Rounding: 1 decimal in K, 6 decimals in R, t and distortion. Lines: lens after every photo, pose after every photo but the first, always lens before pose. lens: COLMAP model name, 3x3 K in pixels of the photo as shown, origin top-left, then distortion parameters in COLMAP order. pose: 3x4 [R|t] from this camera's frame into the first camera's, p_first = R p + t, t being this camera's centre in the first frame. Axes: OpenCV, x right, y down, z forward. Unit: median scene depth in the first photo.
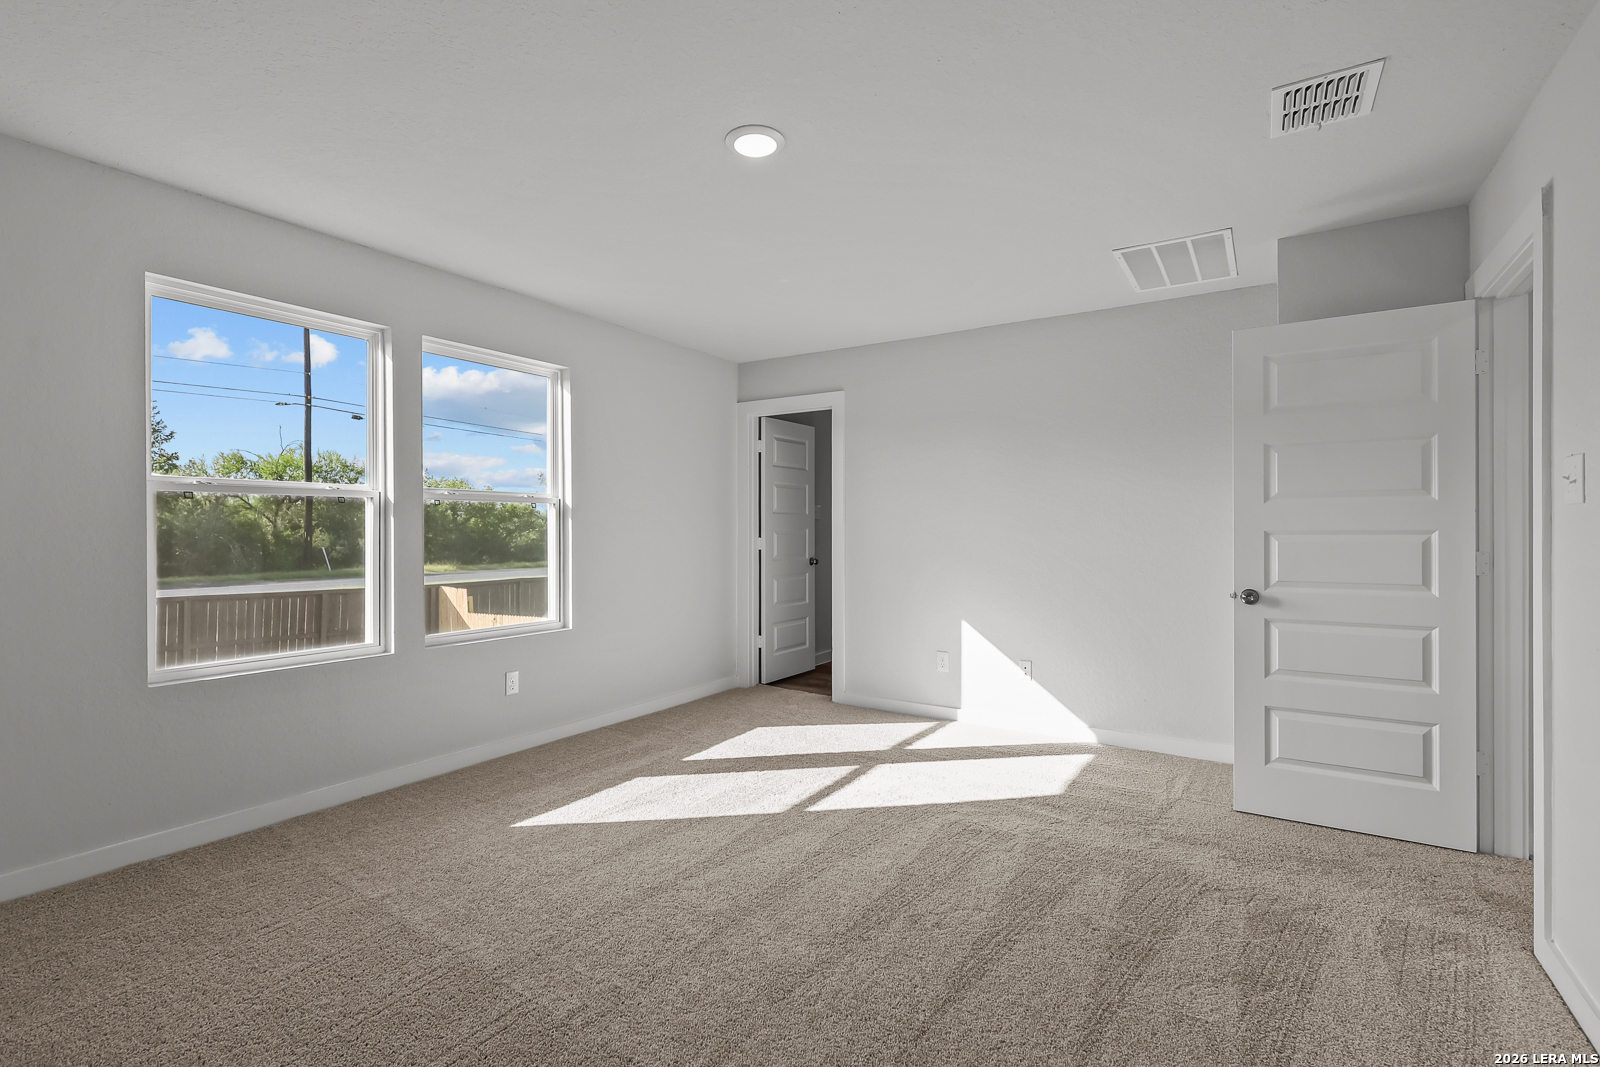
lens RADIAL K [[743.6, 0, 796.2], [0, 743.6, 536.1], [0, 0, 1]] dist [-0.002922, -0.000052]
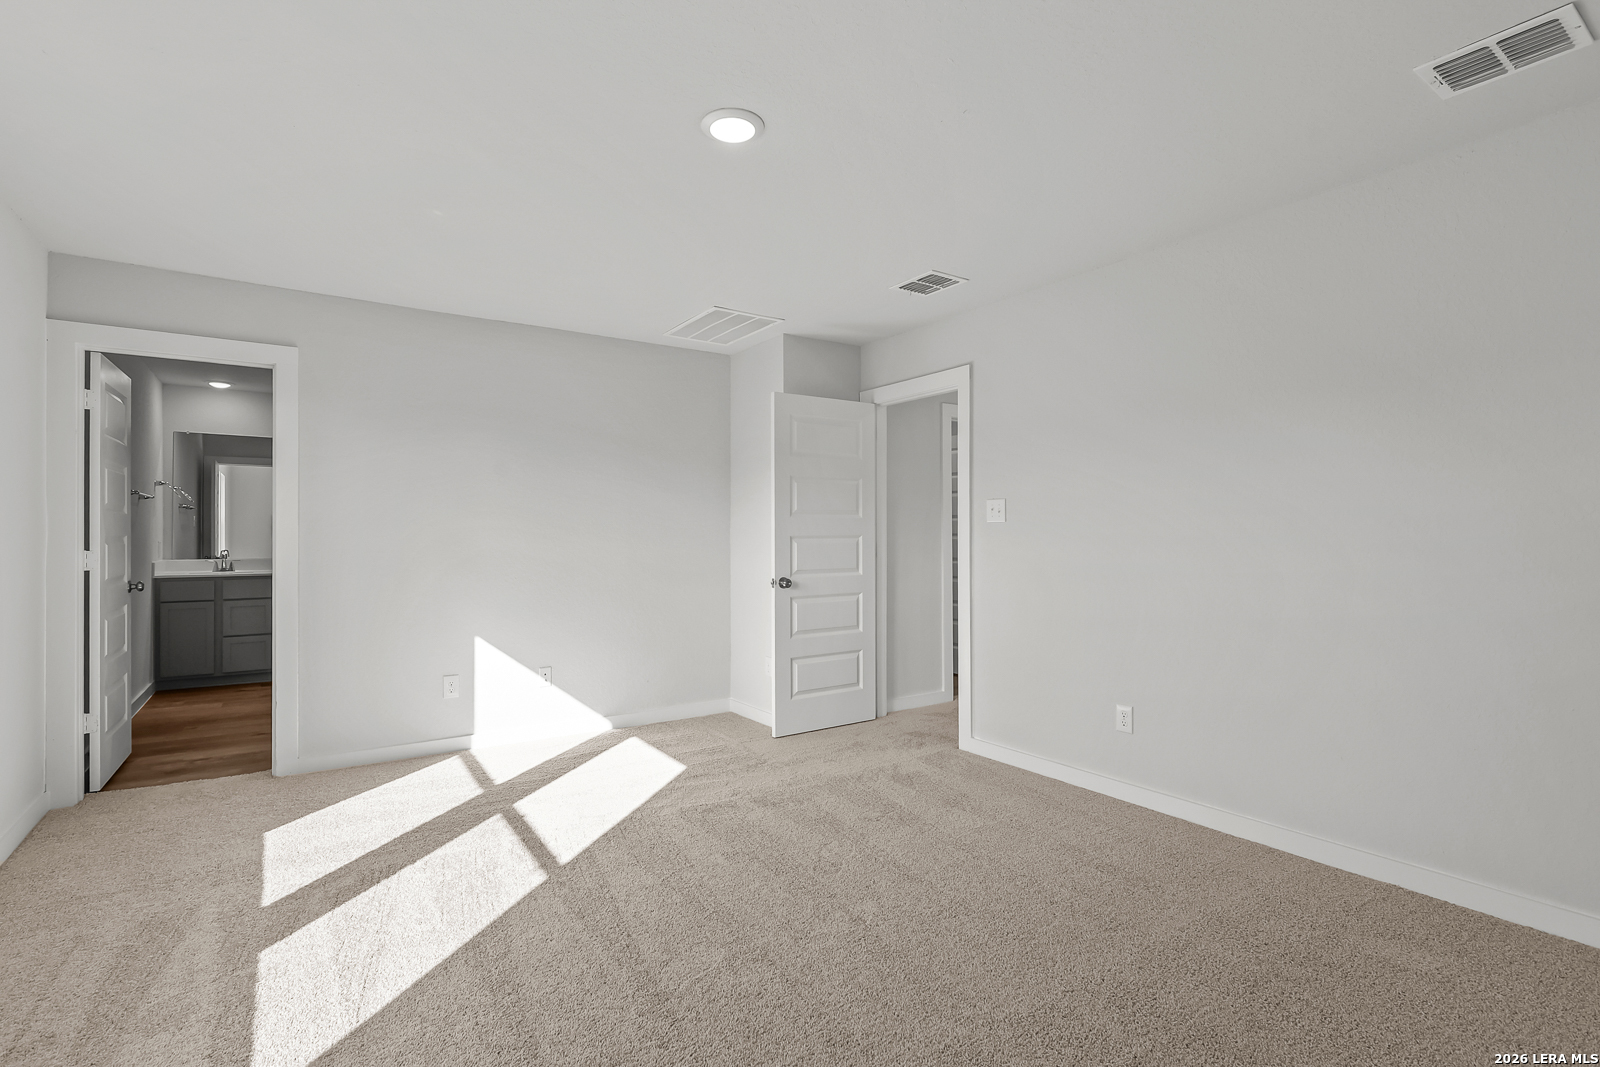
lens RADIAL K [[743.6, 0, 796.2], [0, 743.6, 536.1], [0, 0, 1]] dist [-0.002922, -0.000052]
pose [[0.389237, -0.000826, 0.921137, -0.602725], [0.010510, 0.999938, -0.003544, -0.001843], [-0.921078, 0.011061, 0.389221, 0.376041]]
